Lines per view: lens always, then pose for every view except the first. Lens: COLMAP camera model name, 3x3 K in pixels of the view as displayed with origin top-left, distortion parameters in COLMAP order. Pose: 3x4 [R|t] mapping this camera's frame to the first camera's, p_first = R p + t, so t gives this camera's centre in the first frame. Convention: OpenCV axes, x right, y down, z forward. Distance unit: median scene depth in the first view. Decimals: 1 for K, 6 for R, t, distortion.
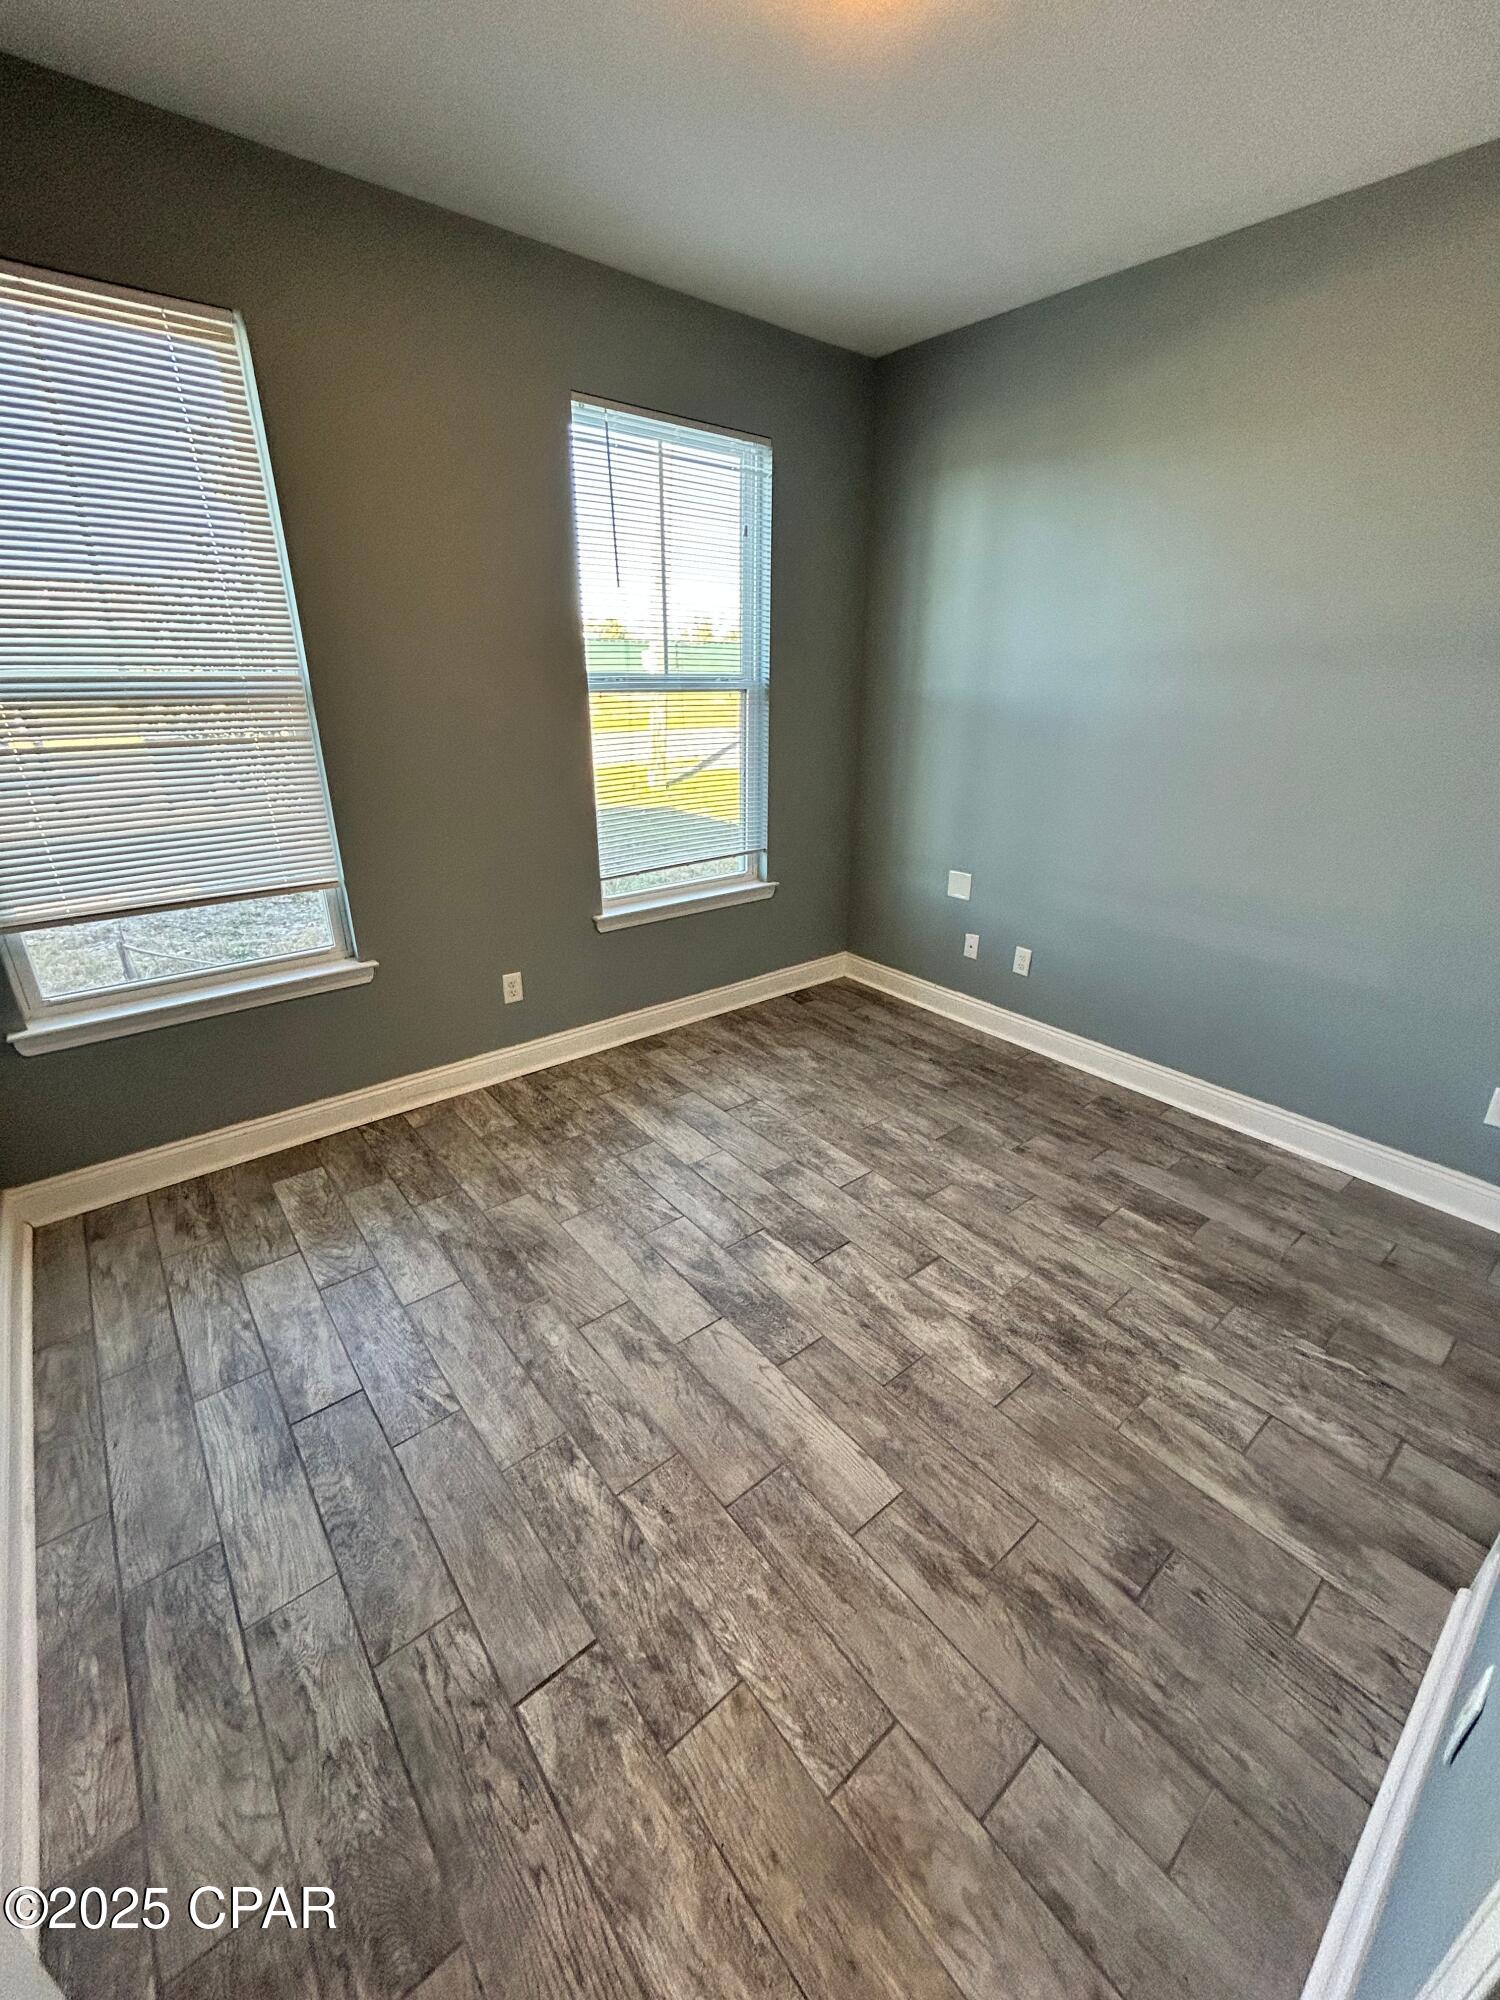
lens RADIAL K [[810.9, 0, 753.0], [0, 810.9, 1001.5], [0, 0, 1]] dist [-0.001595, 0.000619]
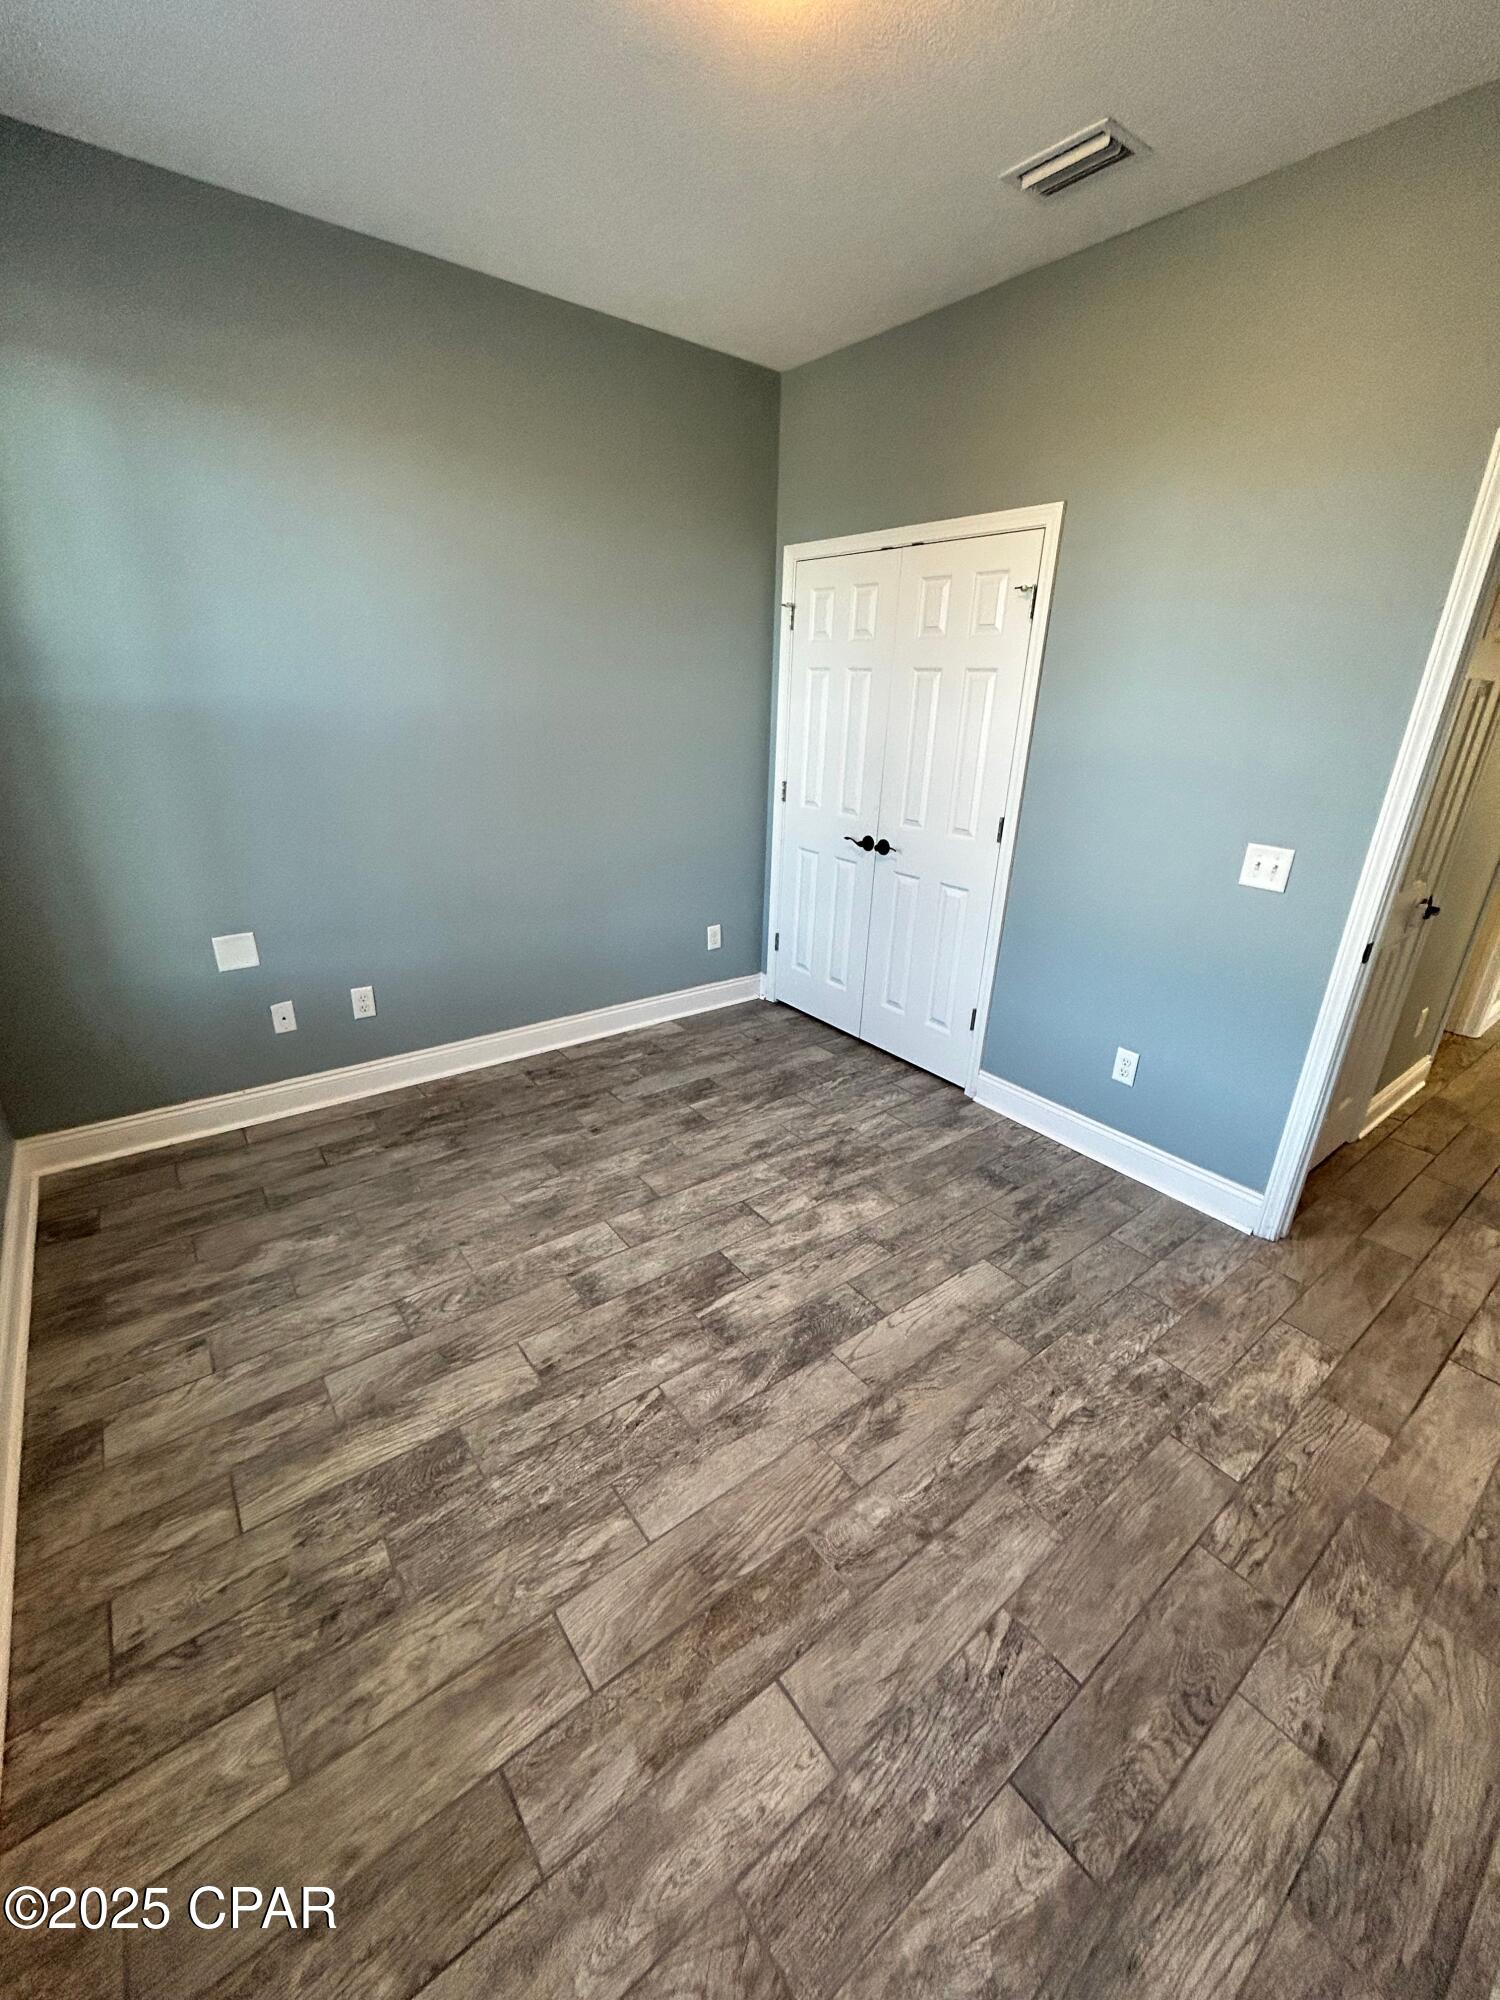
lens RADIAL K [[810.9, 0, 753.0], [0, 810.9, 1001.5], [0, 0, 1]] dist [-0.001595, 0.000619]
pose [[0.030744, -0.370619, 0.928276, -0.735042], [0.355739, 0.871961, 0.336353, -0.309535], [-0.934080, 0.319883, 0.158651, 0.756512]]
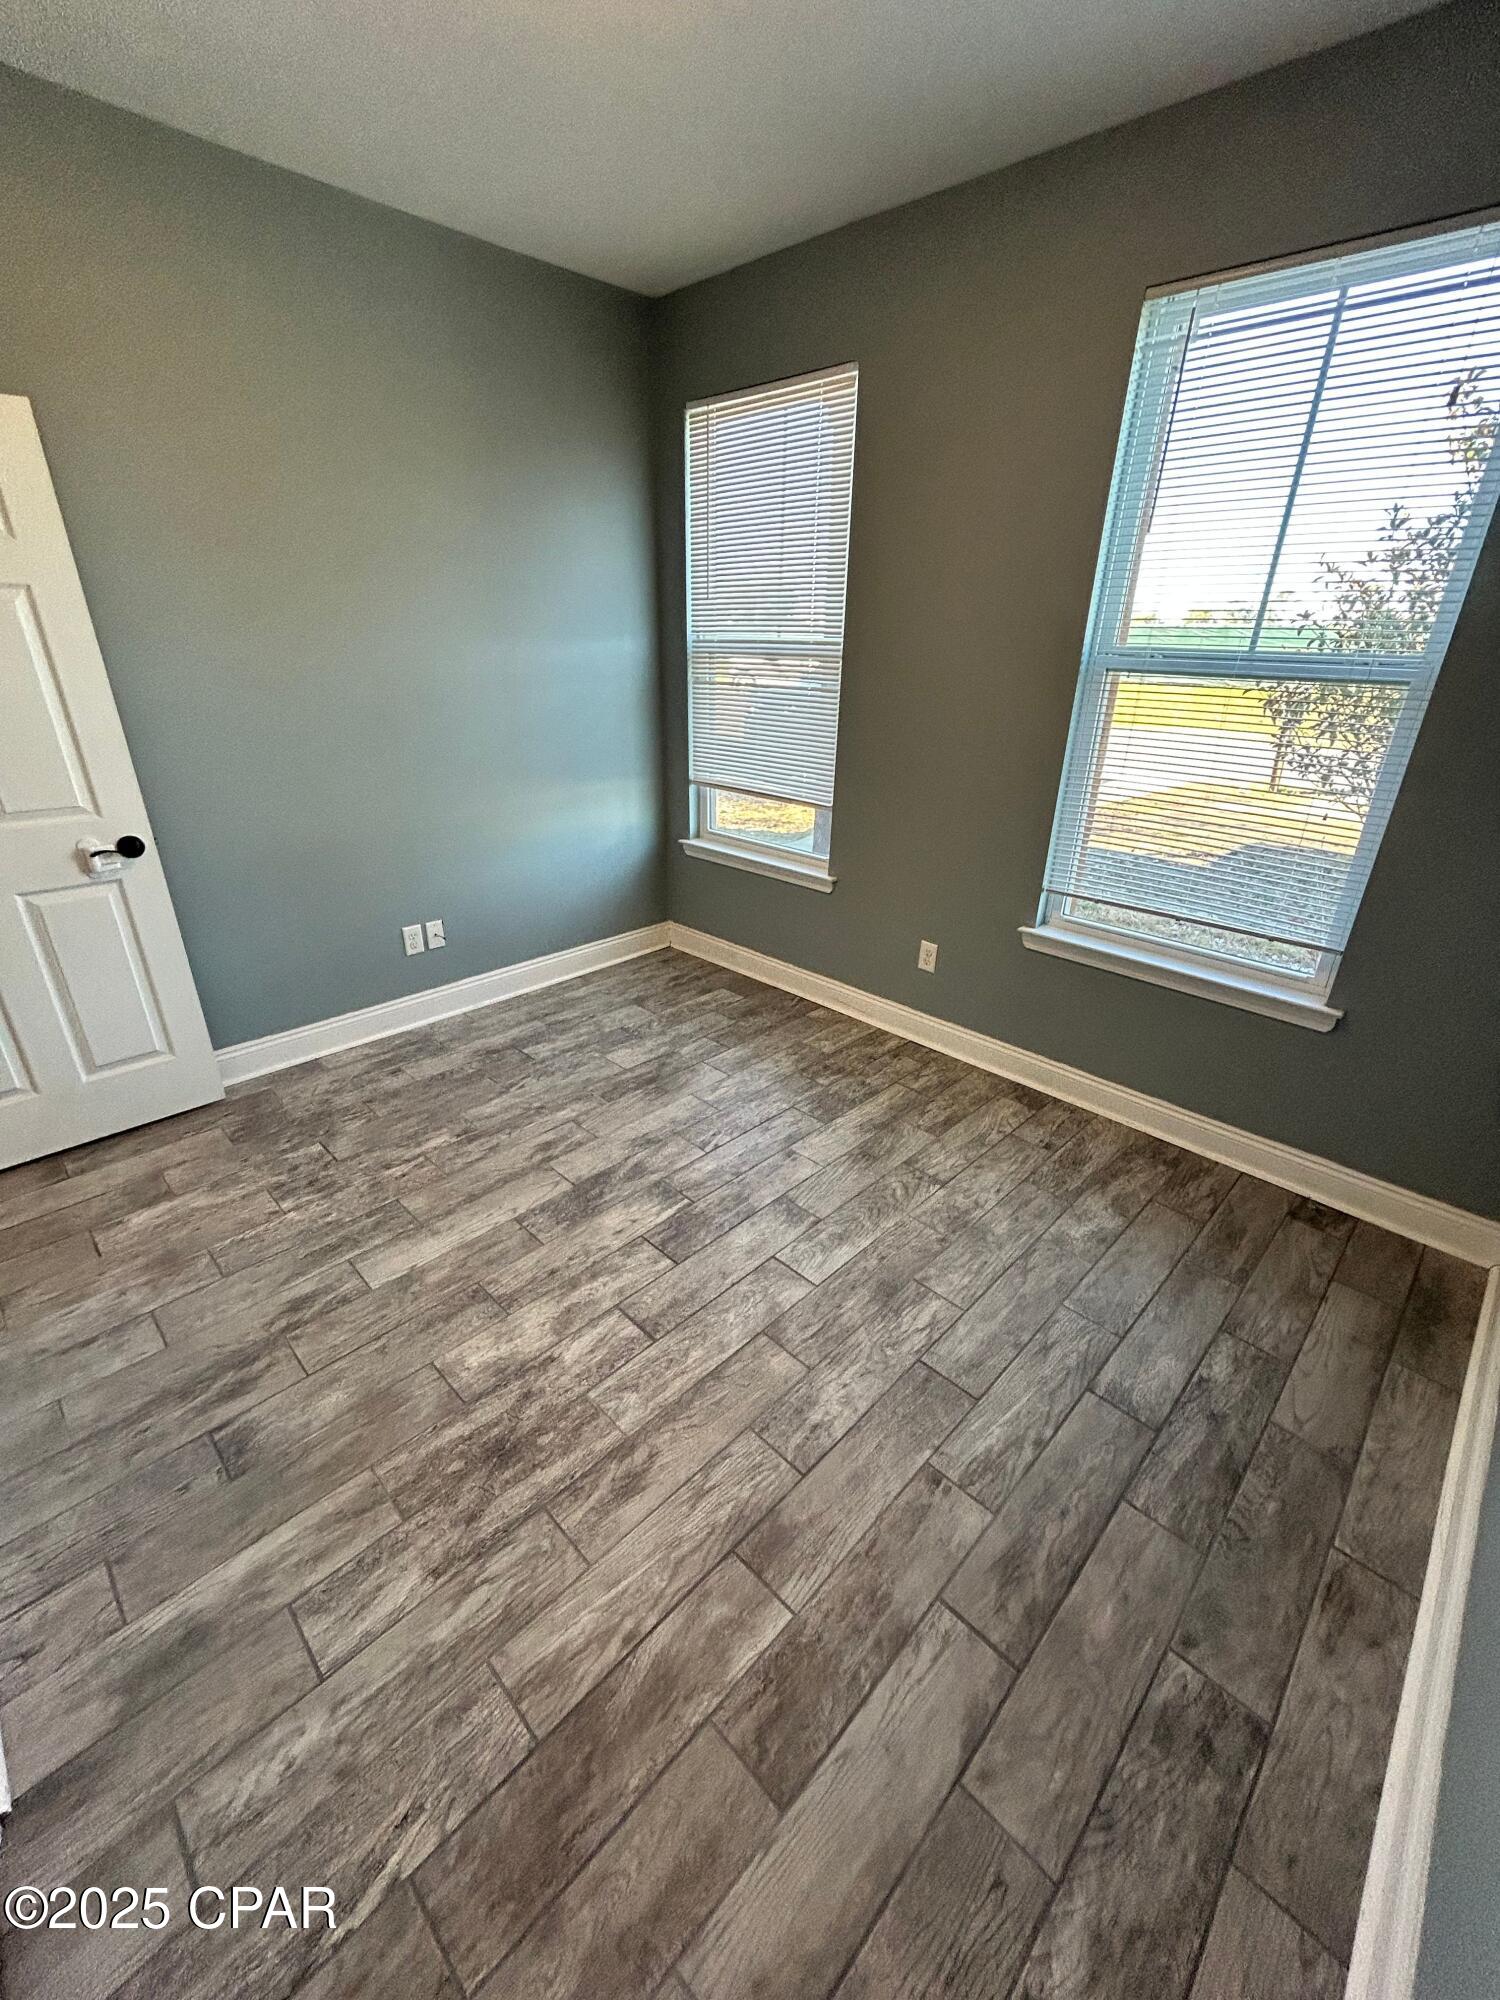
lens RADIAL K [[810.9, 0, 753.0], [0, 810.9, 1001.5], [0, 0, 1]] dist [-0.001595, 0.000619]
pose [[0.109217, 0.402379, -0.908935, 0.898431], [-0.400506, 0.854710, 0.330250, -0.311156], [0.909762, 0.327965, 0.254504, 0.803095]]
